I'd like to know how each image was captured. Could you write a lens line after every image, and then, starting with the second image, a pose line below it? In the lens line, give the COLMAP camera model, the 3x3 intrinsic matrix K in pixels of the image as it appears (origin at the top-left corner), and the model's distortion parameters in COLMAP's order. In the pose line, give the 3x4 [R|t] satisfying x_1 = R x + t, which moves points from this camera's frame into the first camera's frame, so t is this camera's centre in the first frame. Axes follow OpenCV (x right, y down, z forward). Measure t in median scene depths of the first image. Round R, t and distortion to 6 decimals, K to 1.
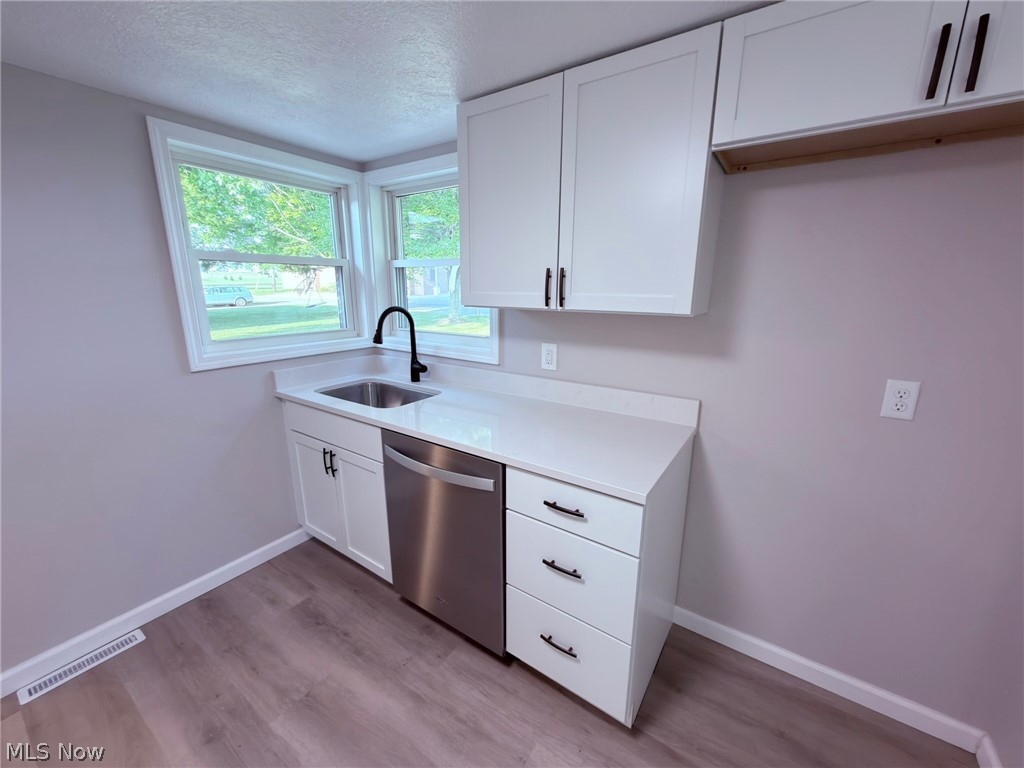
lens RADIAL K [[407.5, 0, 512.0], [0, 407.5, 384.0], [0, 0, 1]] dist [0.000169, -0.000340]
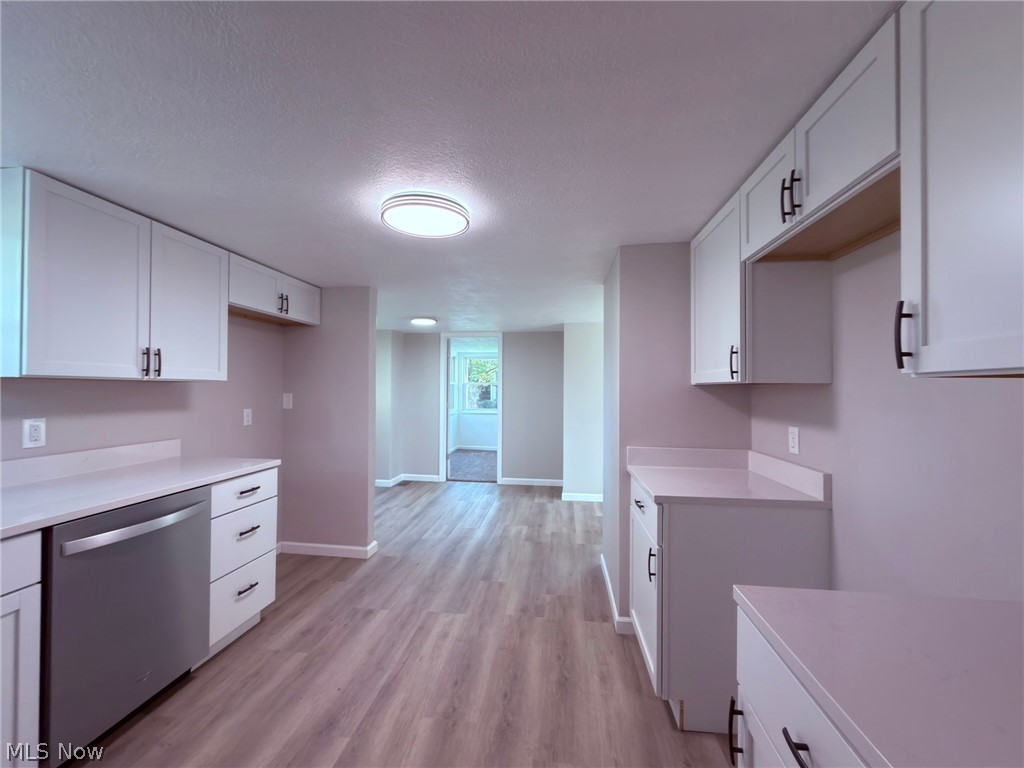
lens RADIAL K [[423.3, 0, 512.0], [0, 423.3, 384.0], [0, 0, 1]] dist [0.000860, 0.000062]
pose [[-0.457054, 0.006144, 0.889418, -1.348708], [0.201038, 0.974811, 0.096575, -0.055044], [-0.866421, 0.222947, -0.446777, 0.508035]]
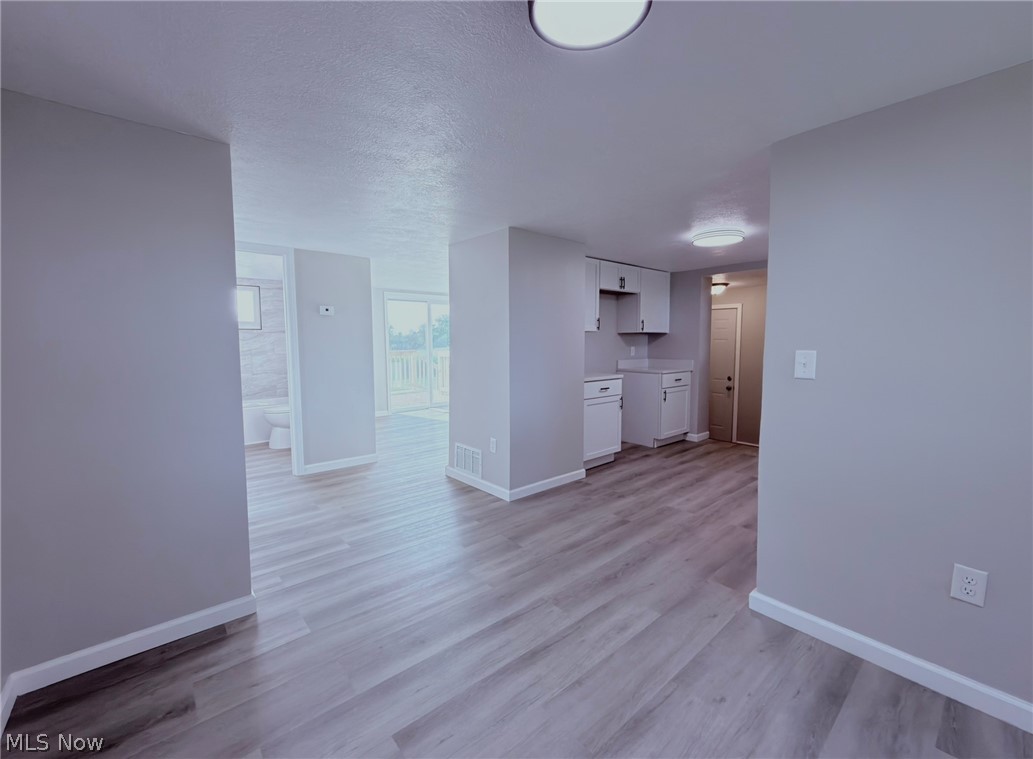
lens RADIAL K [[429.0, 0, 518.1], [0, 429.0, 374.1], [0, 0, 1]] dist [-0.000878, -0.000046]
pose [[-0.261630, 0.075137, -0.962239, 1.886577], [-0.220278, 0.966005, 0.135324, 0.134883], [0.939695, 0.247365, -0.236185, -0.117891]]
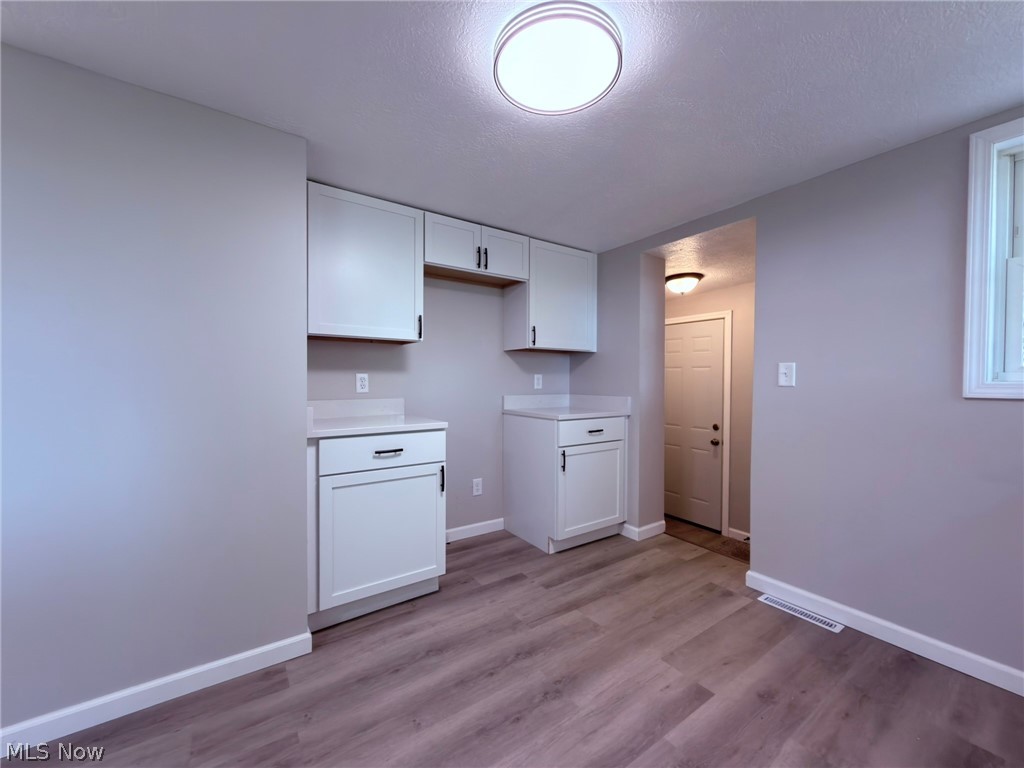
lens RADIAL K [[407.5, 0, 512.0], [0, 407.5, 384.0], [0, 0, 1]] dist [0.000169, -0.000340]
pose [[-0.361612, 0.008416, -0.932291, 0.390181], [-0.221803, 0.970473, 0.094792, 0.075748], [0.905560, 0.241063, -0.349068, 0.427742]]
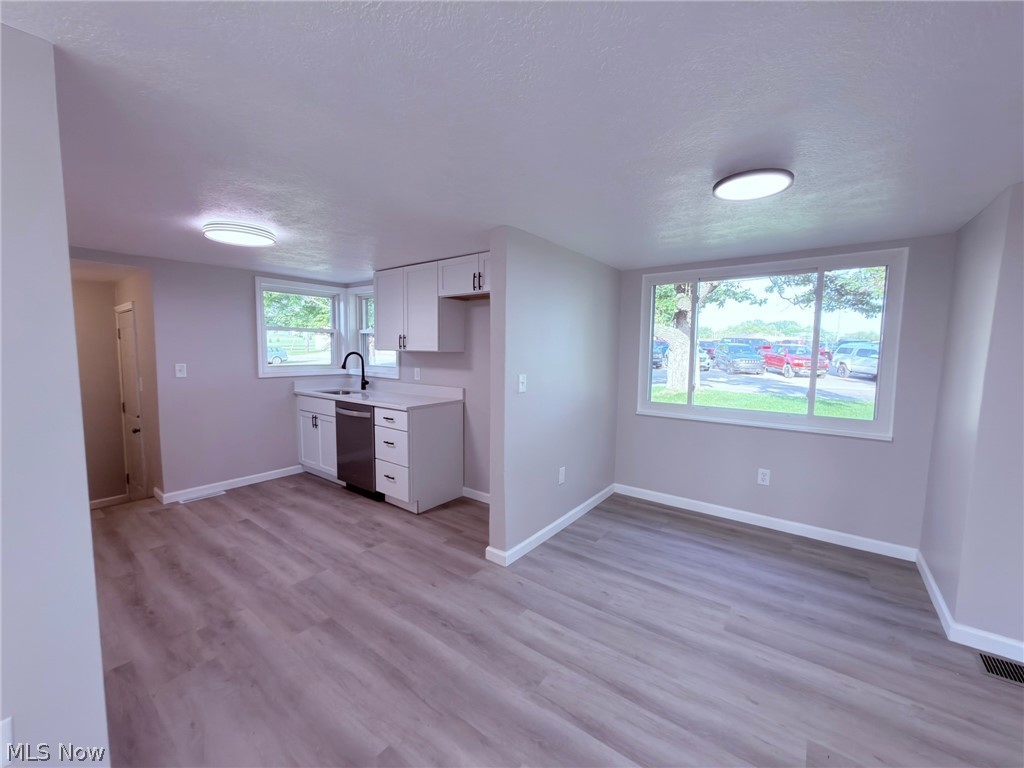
lens RADIAL K [[407.5, 0, 512.0], [0, 407.5, 384.0], [0, 0, 1]] dist [0.000169, -0.000340]
pose [[0.998542, 0.012033, -0.052614, 0.764145], [-0.019842, 0.988408, -0.150522, 0.326270], [0.050193, 0.151346, 0.987206, -1.197628]]
